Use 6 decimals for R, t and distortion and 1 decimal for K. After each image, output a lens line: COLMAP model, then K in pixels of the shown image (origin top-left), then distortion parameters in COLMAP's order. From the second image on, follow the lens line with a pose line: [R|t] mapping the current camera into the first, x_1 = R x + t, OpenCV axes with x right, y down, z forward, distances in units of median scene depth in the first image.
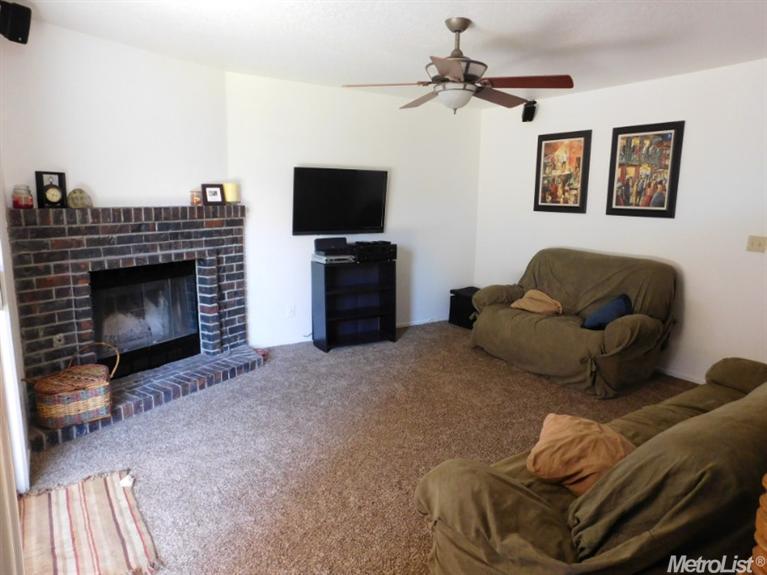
lens RADIAL K [[509.0, 0, 383.3], [0, 509.0, 288.2], [0, 0, 1]] dist [-0.068925, 0.056420]
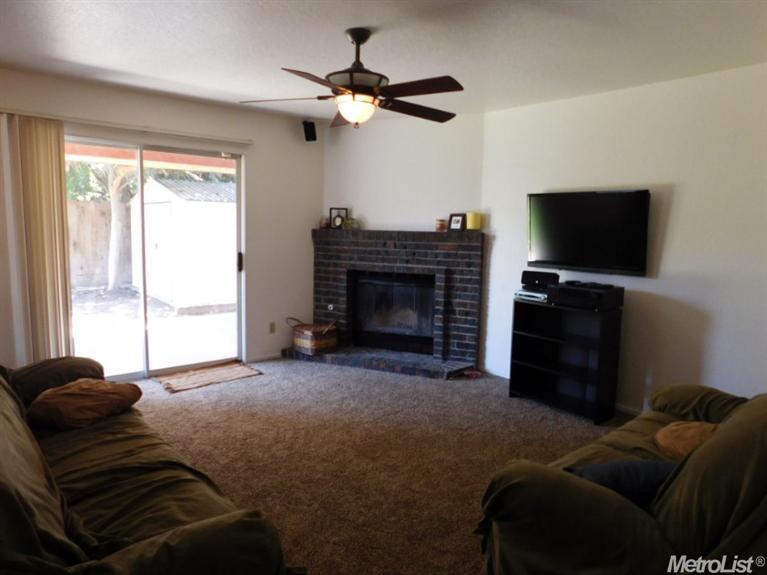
lens RADIAL K [[509.0, 0, 382.6], [0, 509.0, 287.1], [0, 0, 1]] dist [-0.068925, 0.056420]
pose [[0.137465, 0.103752, -0.985058, 0.920670], [-0.196617, 0.977567, 0.075525, -0.110098], [0.970796, 0.183297, 0.154780, 0.784914]]
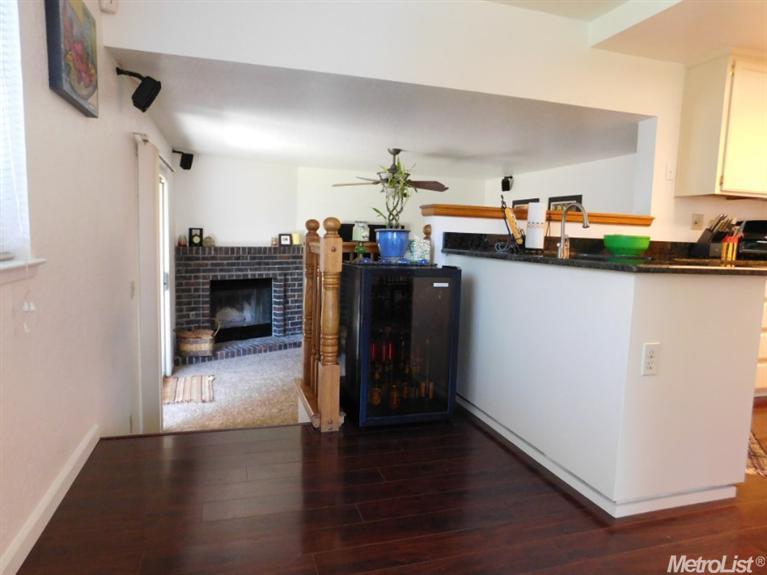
lens RADIAL K [[509.0, 0, 383.5], [0, 509.0, 287.9], [0, 0, 1]] dist [-0.068925, 0.056420]
pose [[0.961758, 0.041420, -0.270750, 0.501862], [-0.063273, 0.995360, -0.072485, 0.083578], [0.266492, 0.086844, 0.959917, -0.586636]]
